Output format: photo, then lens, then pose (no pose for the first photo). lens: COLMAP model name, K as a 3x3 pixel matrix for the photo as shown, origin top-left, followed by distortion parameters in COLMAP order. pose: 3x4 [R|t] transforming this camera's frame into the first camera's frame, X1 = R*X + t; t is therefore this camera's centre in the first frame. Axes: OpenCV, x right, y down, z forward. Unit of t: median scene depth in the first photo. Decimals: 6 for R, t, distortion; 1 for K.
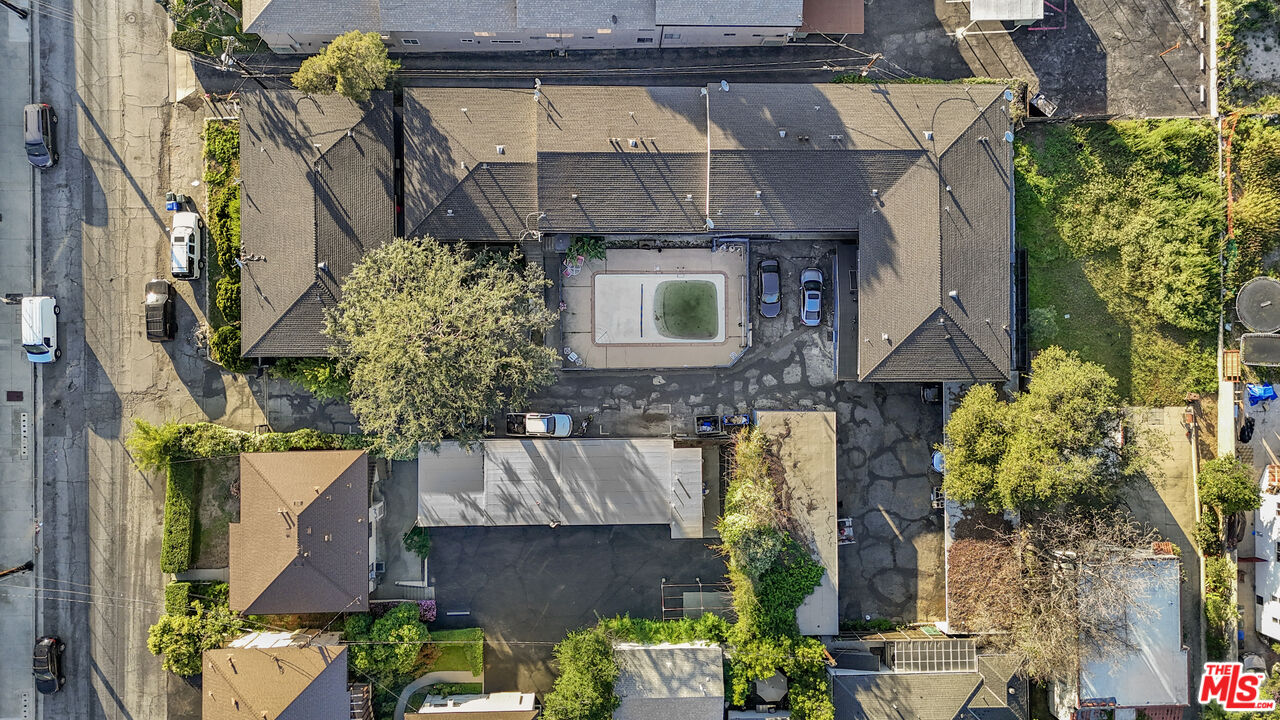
lens RADIAL K [[944.6, 0, 640.0], [0, 944.6, 360.0], [0, 0, 1]] dist [0.070482, -0.053694]
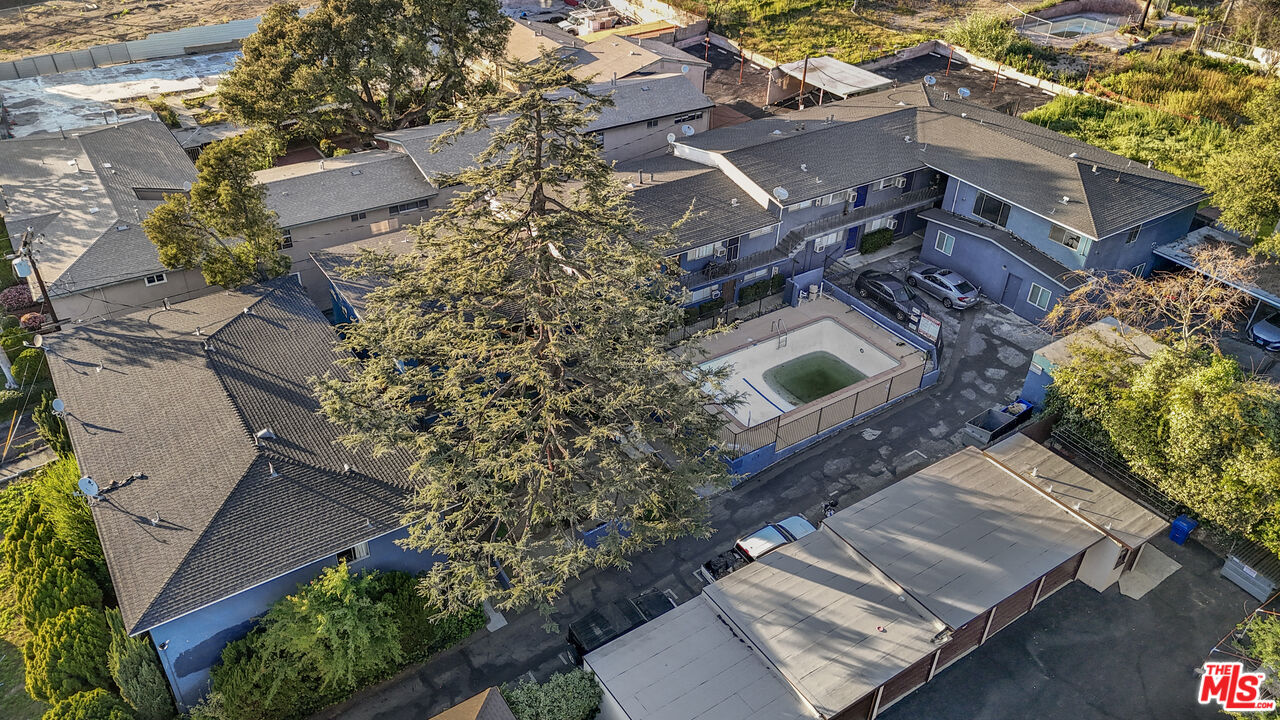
lens RADIAL K [[944.6, 0, 640.0], [0, 944.6, 360.0], [0, 0, 1]] dist [0.070482, -0.053694]
pose [[0.832211, -0.328434, 0.446718, -0.362495], [0.554423, 0.483668, -0.677259, 0.333490], [0.006372, 0.811293, 0.584605, 0.626263]]
